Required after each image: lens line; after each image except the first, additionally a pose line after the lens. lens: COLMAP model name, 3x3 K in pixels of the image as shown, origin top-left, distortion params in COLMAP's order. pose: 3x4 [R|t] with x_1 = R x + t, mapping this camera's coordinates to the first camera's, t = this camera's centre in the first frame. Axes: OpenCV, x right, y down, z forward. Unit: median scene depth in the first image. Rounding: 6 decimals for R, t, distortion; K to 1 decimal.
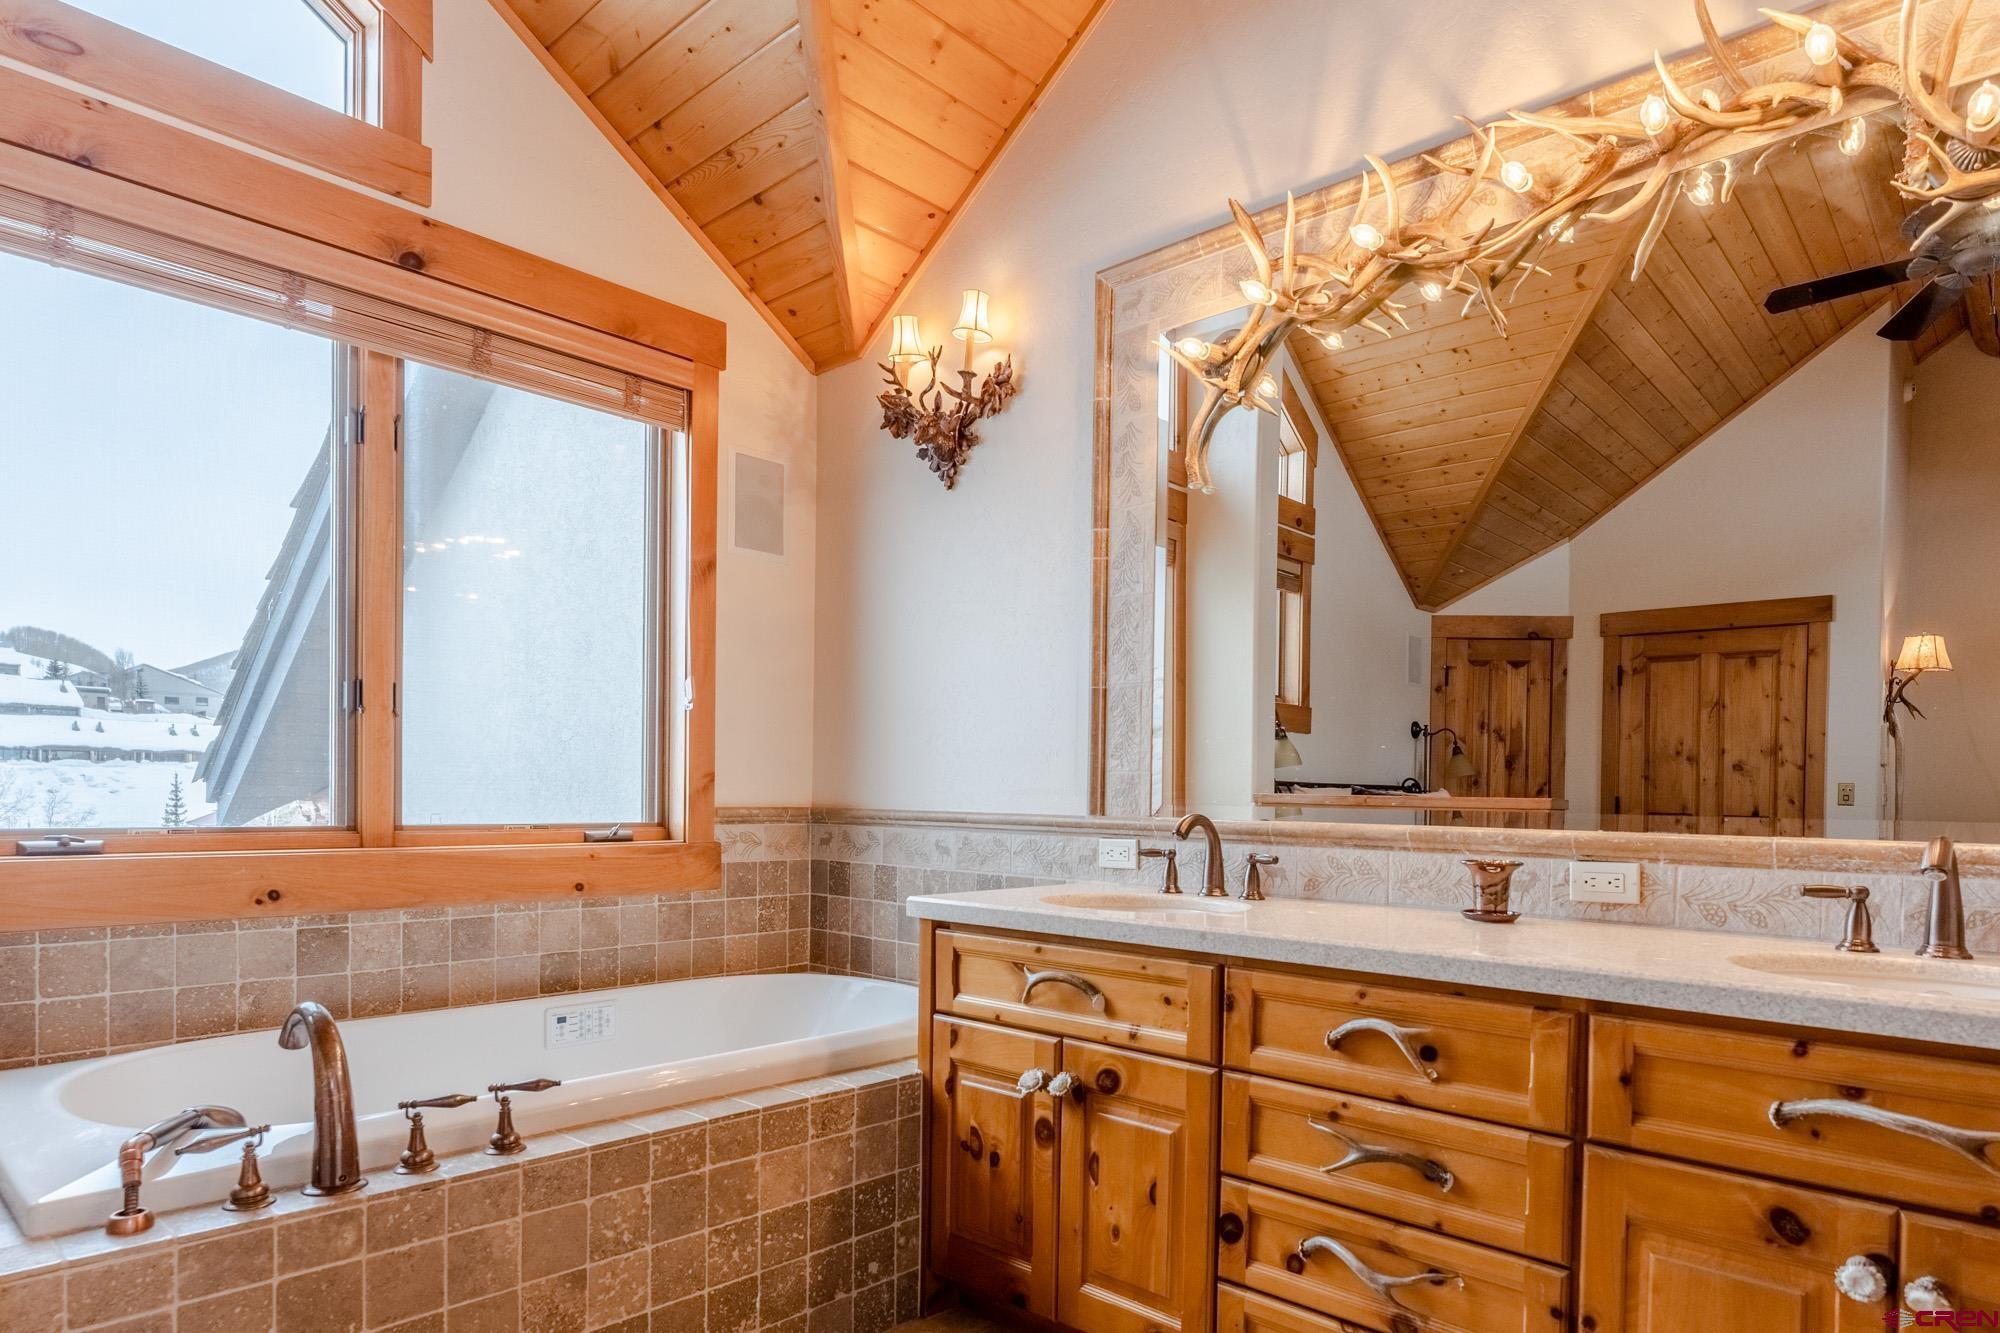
lens RADIAL K [[1154.8, 0, 1071.2], [0, 1154.8, 814.6], [0, 0, 1]] dist [-0.000018, 0.000518]
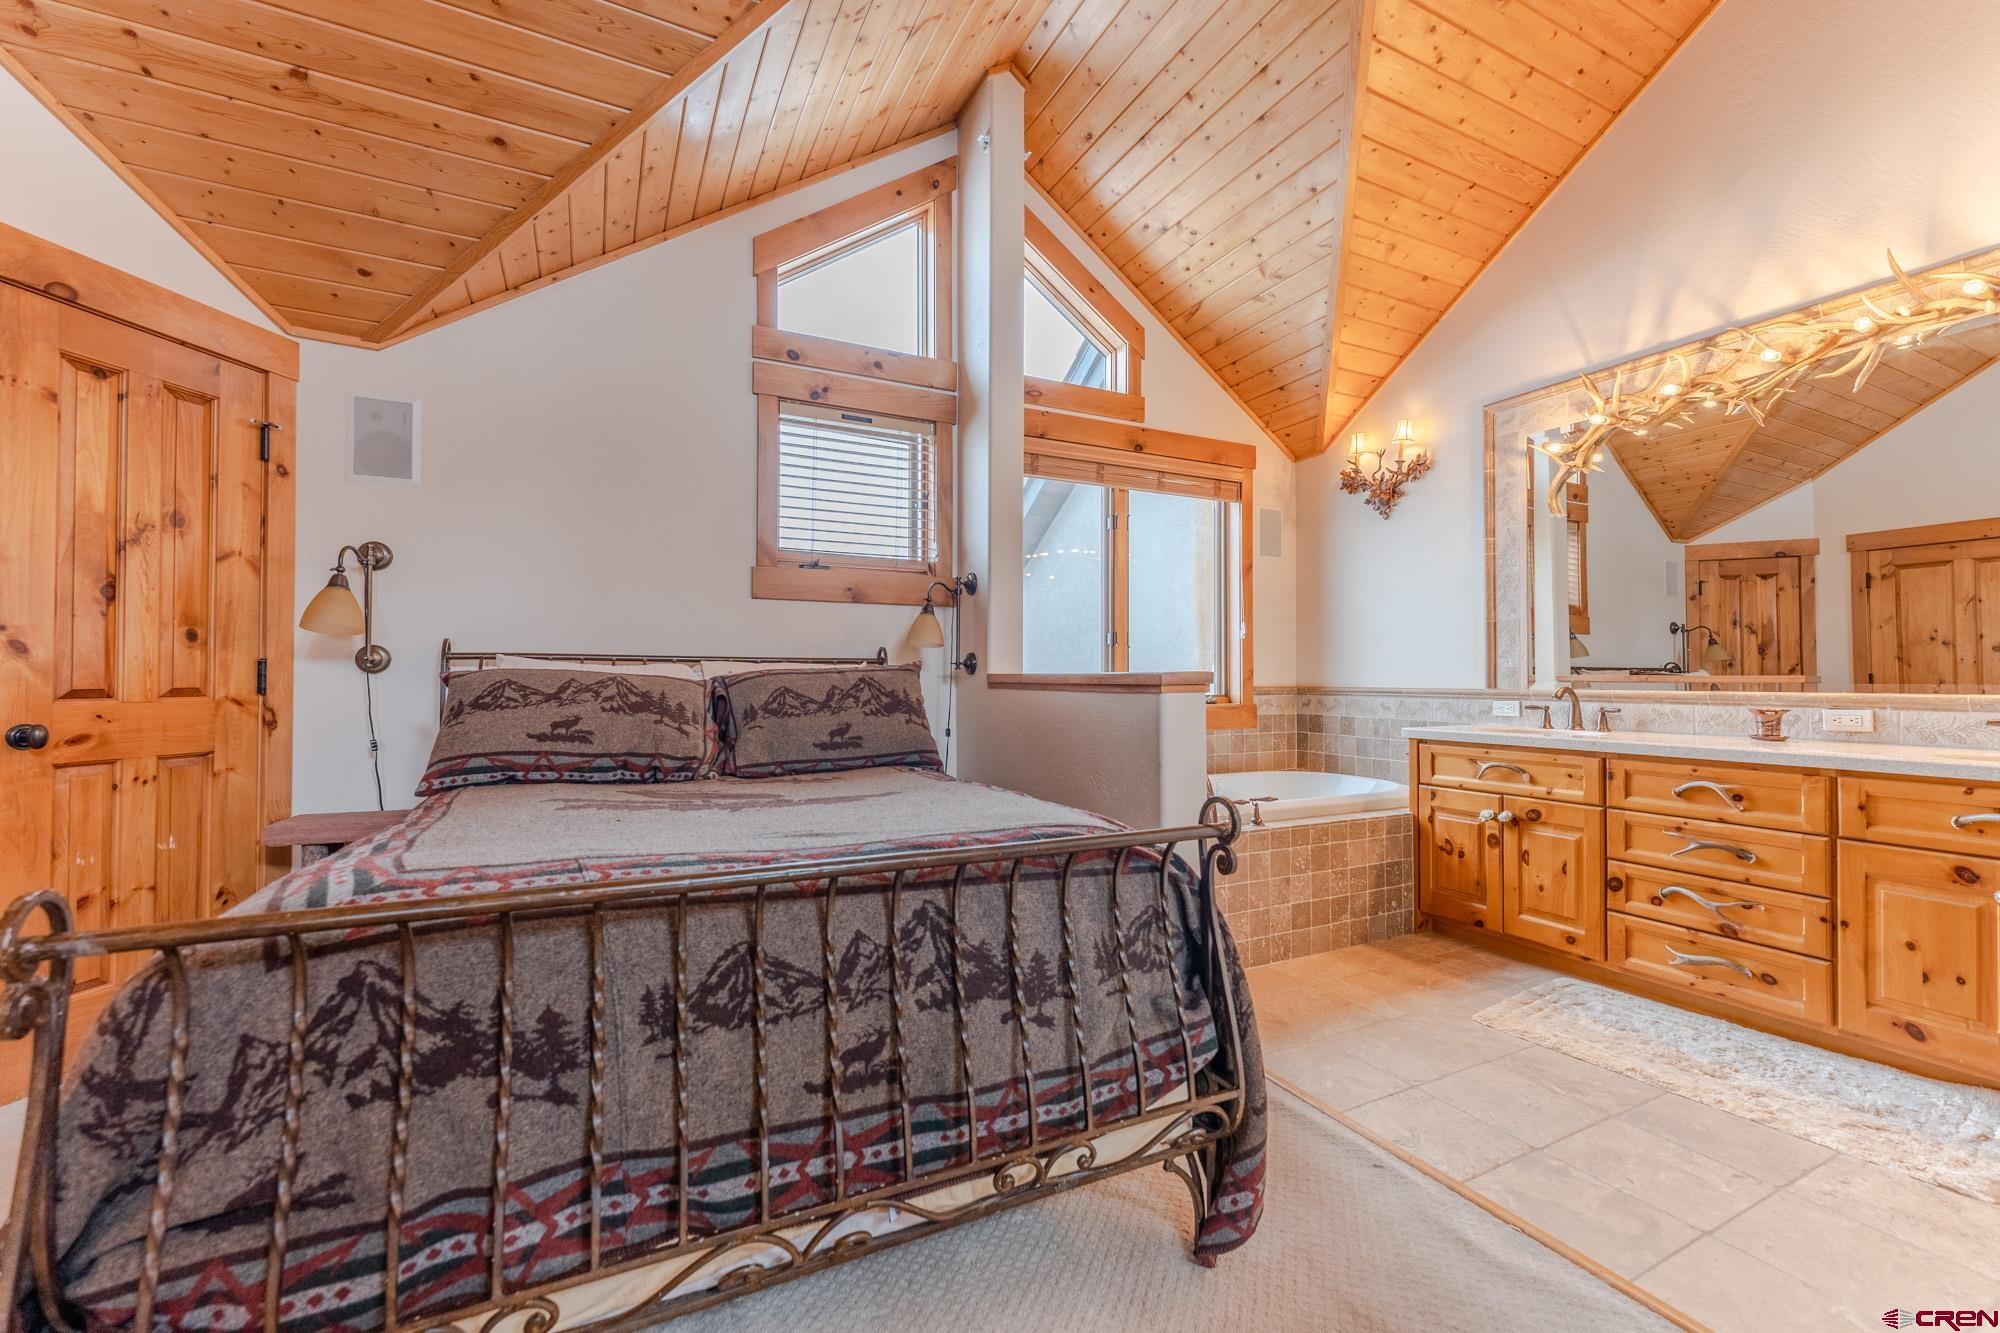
lens RADIAL K [[798.2, 0, 994.6], [0, 798.2, 666.6], [0, 0, 1]] dist [0.001557, -0.000241]
pose [[0.922738, -0.020650, -0.384874, -0.228238], [0.007191, 0.999312, -0.036375, 0.006703], [0.385361, 0.030797, 0.922252, -0.531412]]
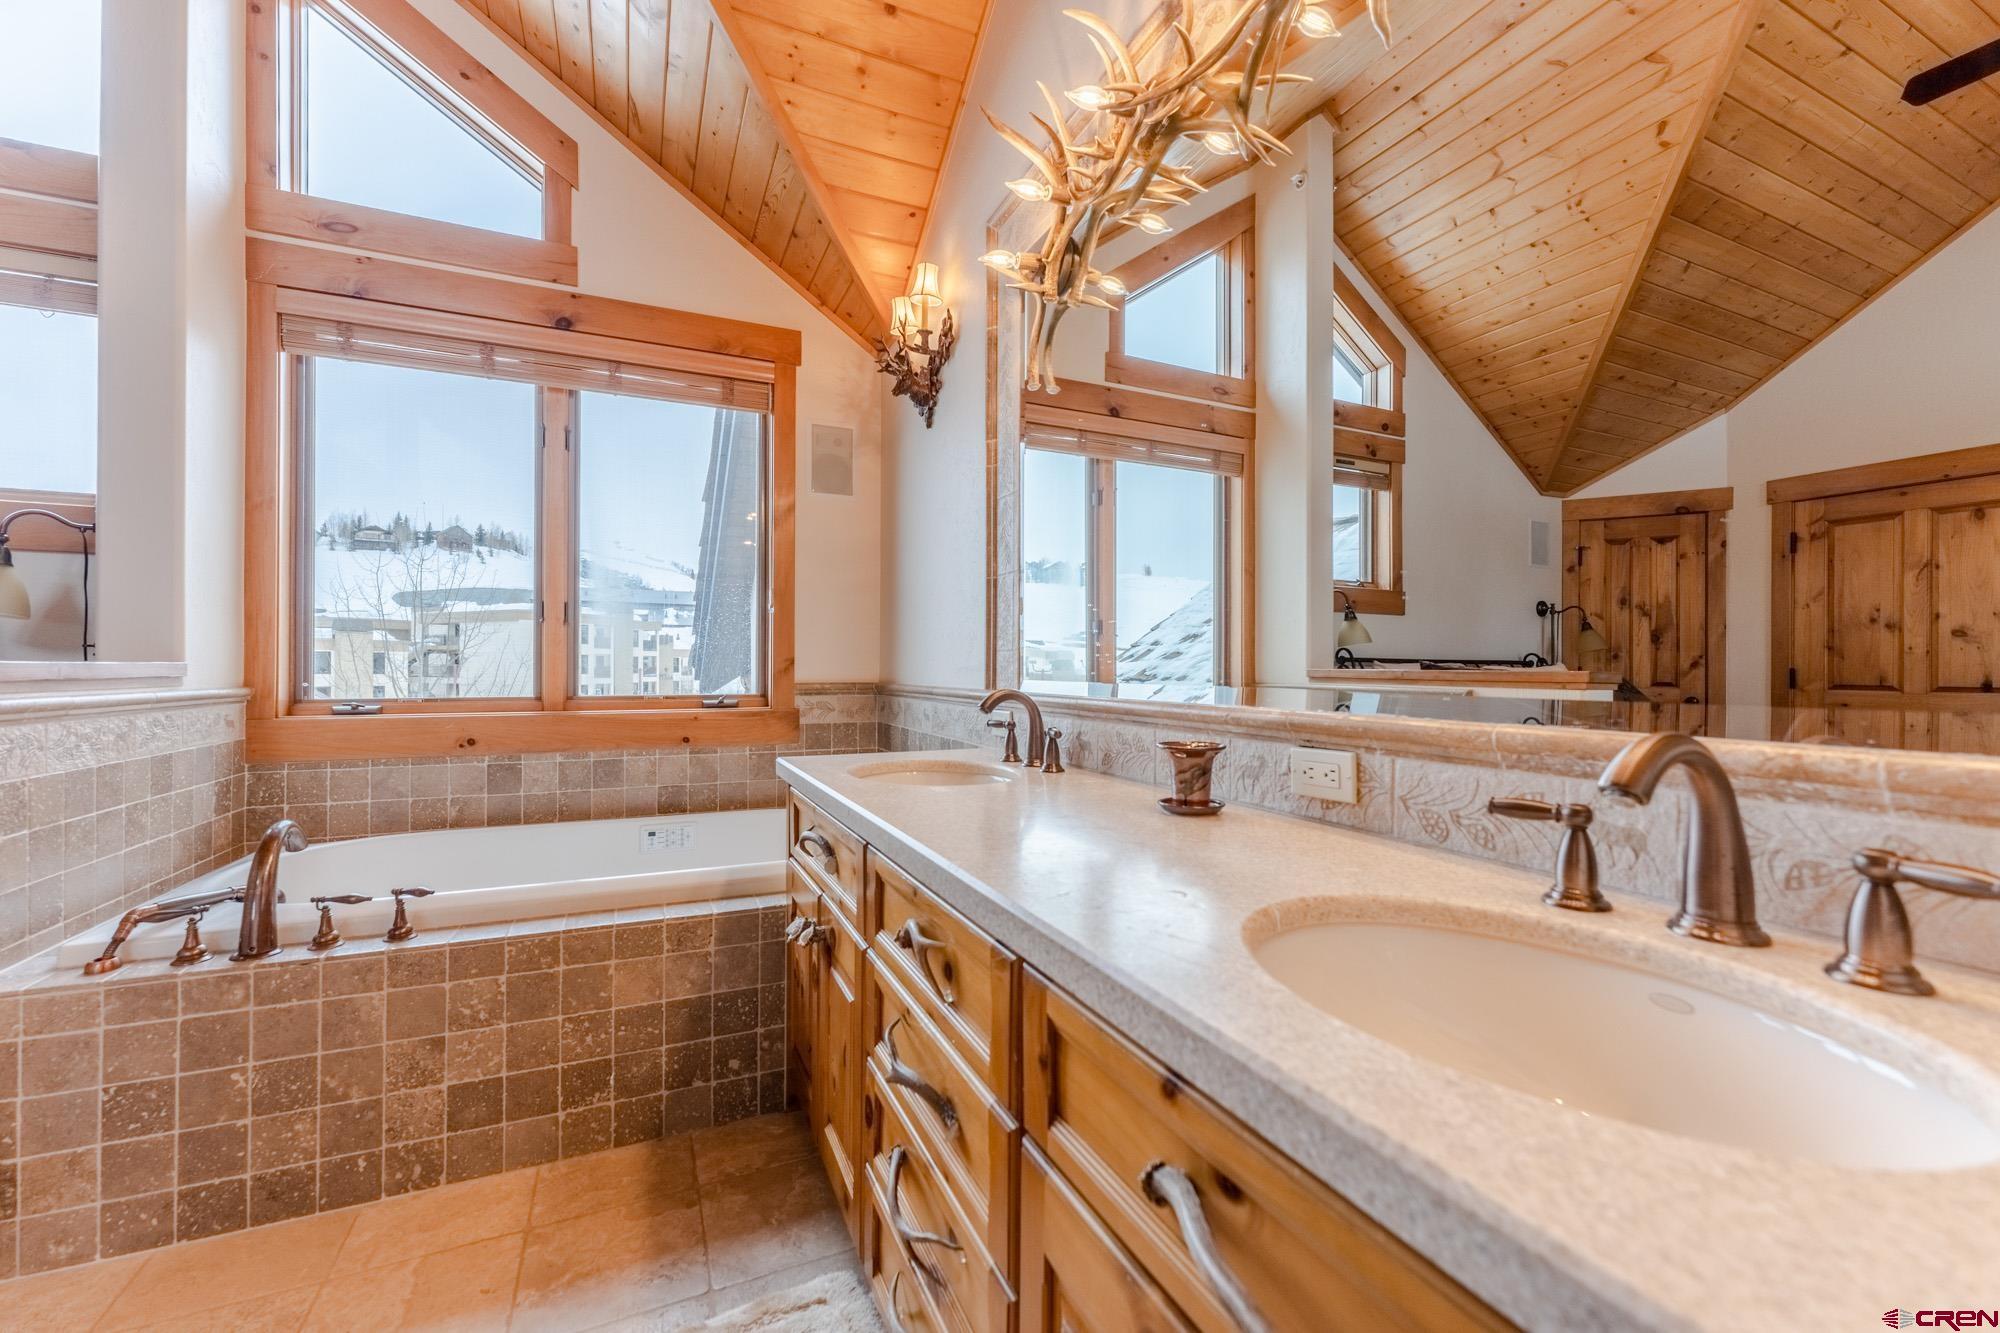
lens RADIAL K [[798.2, 0, 994.6], [0, 798.2, 666.6], [0, 0, 1]] dist [0.001557, -0.000241]
pose [[0.909029, -0.011854, -0.416565, 0.359529], [0.001700, 0.999693, -0.024738, -0.002886], [0.416730, 0.021779, 0.908770, 0.286204]]
